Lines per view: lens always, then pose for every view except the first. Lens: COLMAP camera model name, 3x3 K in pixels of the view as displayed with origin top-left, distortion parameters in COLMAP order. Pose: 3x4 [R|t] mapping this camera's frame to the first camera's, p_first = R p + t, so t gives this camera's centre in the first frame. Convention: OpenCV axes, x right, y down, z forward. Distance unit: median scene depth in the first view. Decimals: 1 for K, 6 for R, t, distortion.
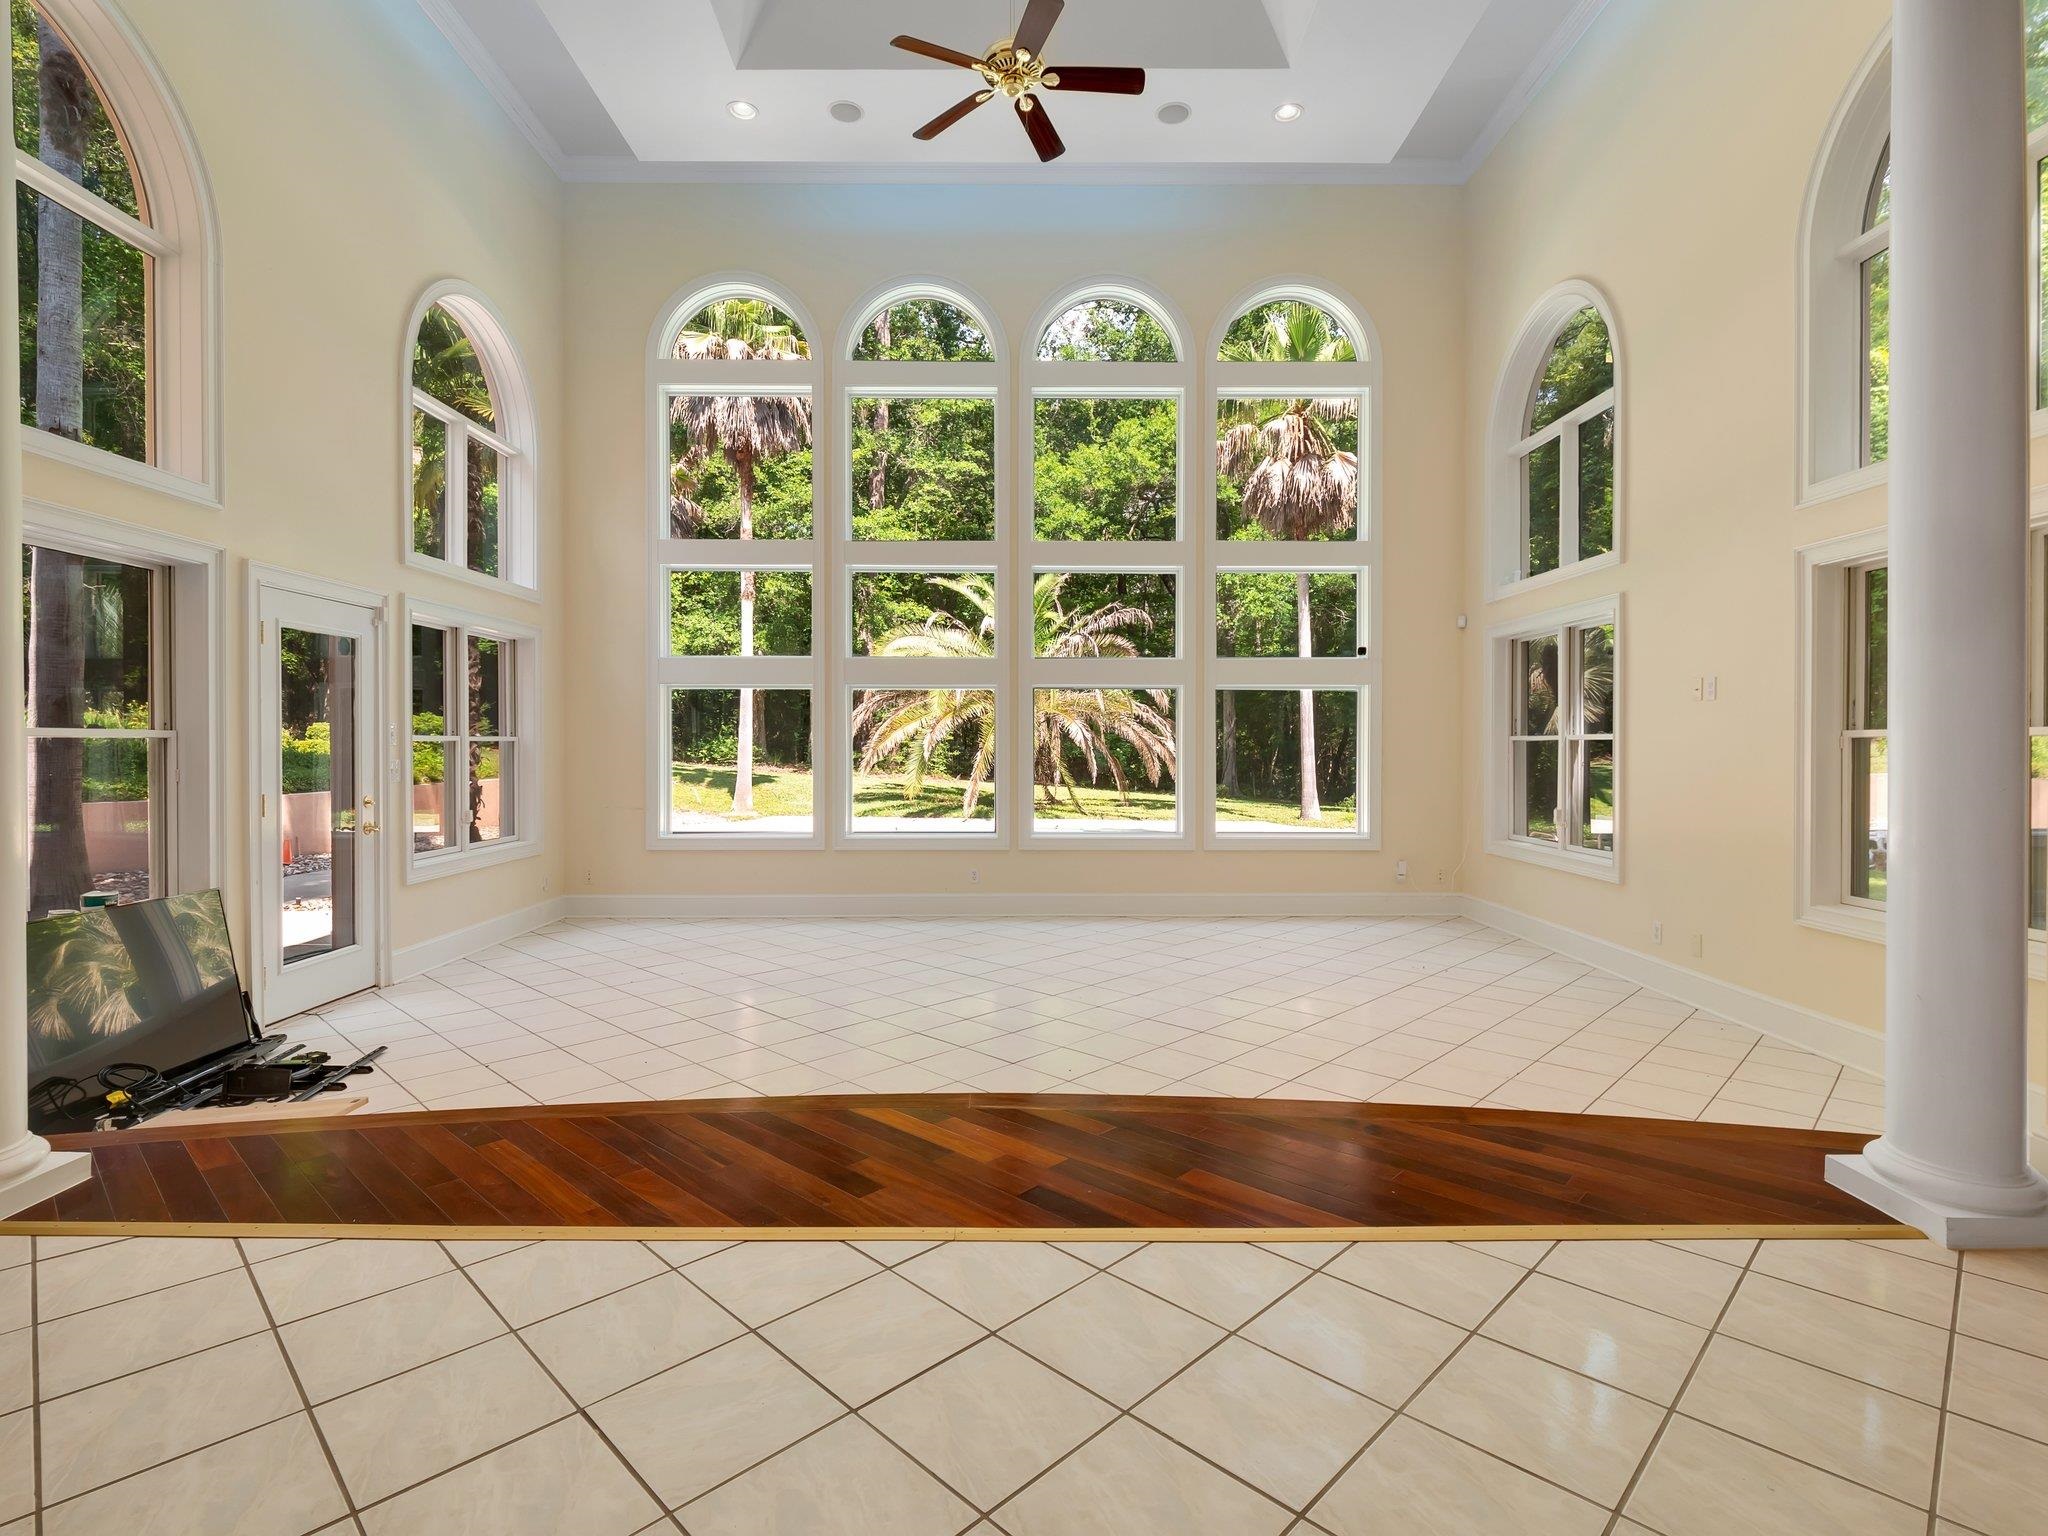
lens RADIAL K [[996.3, 0, 1015.1], [0, 996.3, 757.5], [0, 0, 1]] dist [-0.003102, -0.001425]
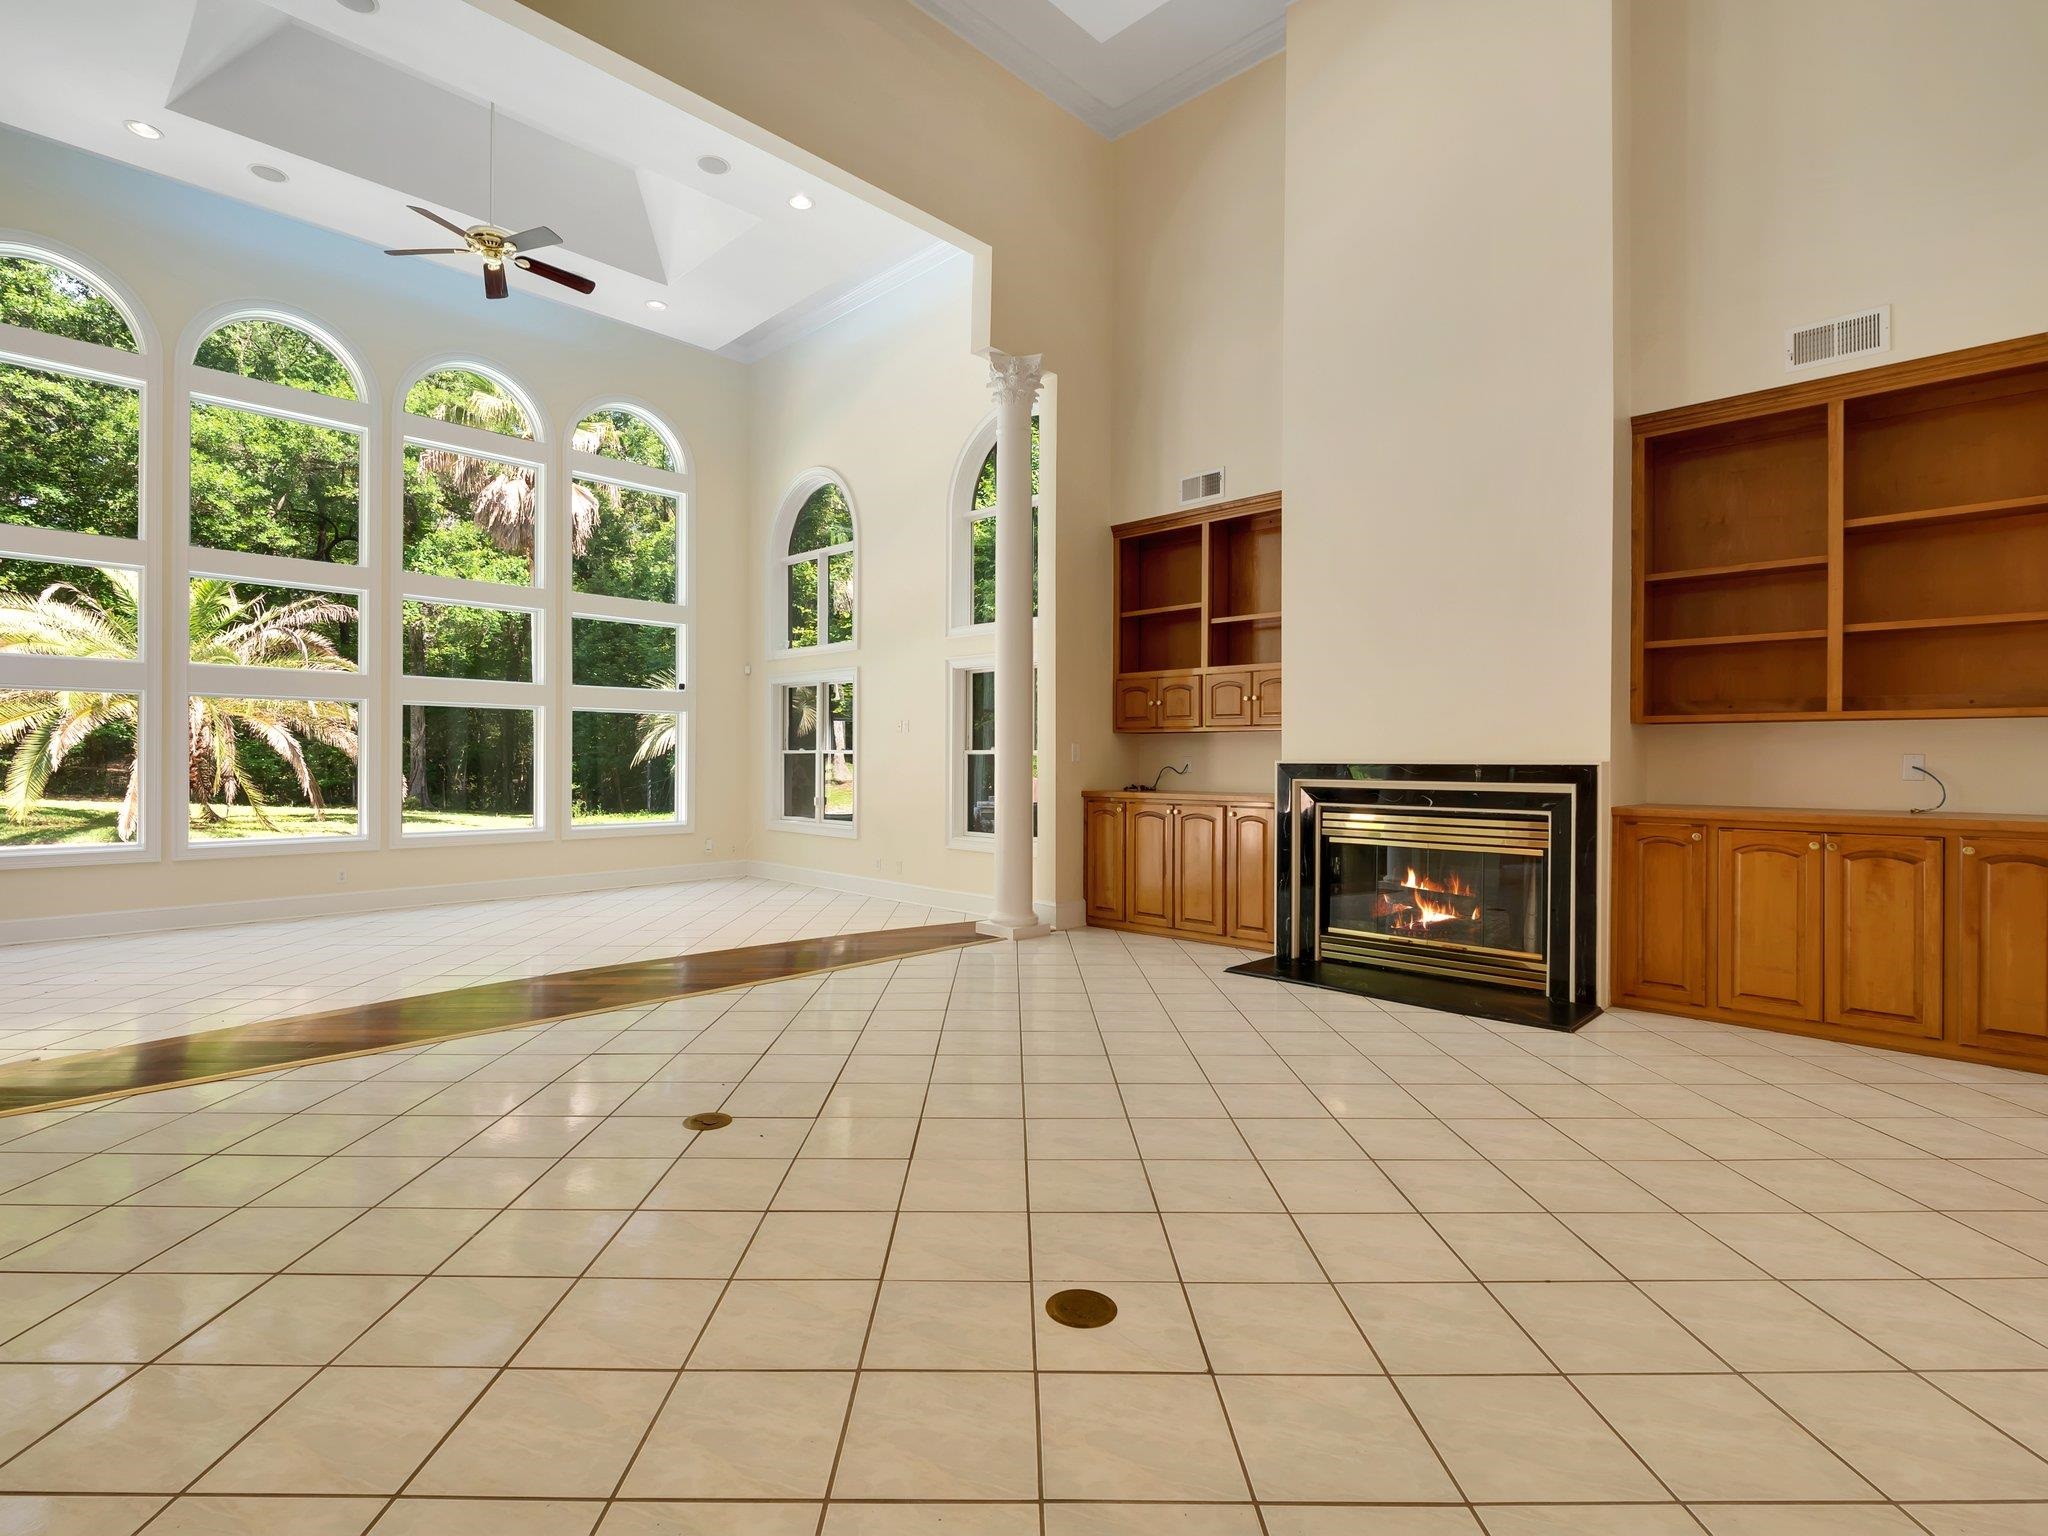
lens RADIAL K [[996.3, 0, 1023.2], [0, 996.3, 763.5], [0, 0, 1]] dist [-0.003102, -0.001425]
pose [[0.696736, -0.000378, 0.717328, -0.101740], [0.002846, 0.999993, -0.002237, 0.000574], [-0.717322, 0.003600, 0.696732, -0.094763]]
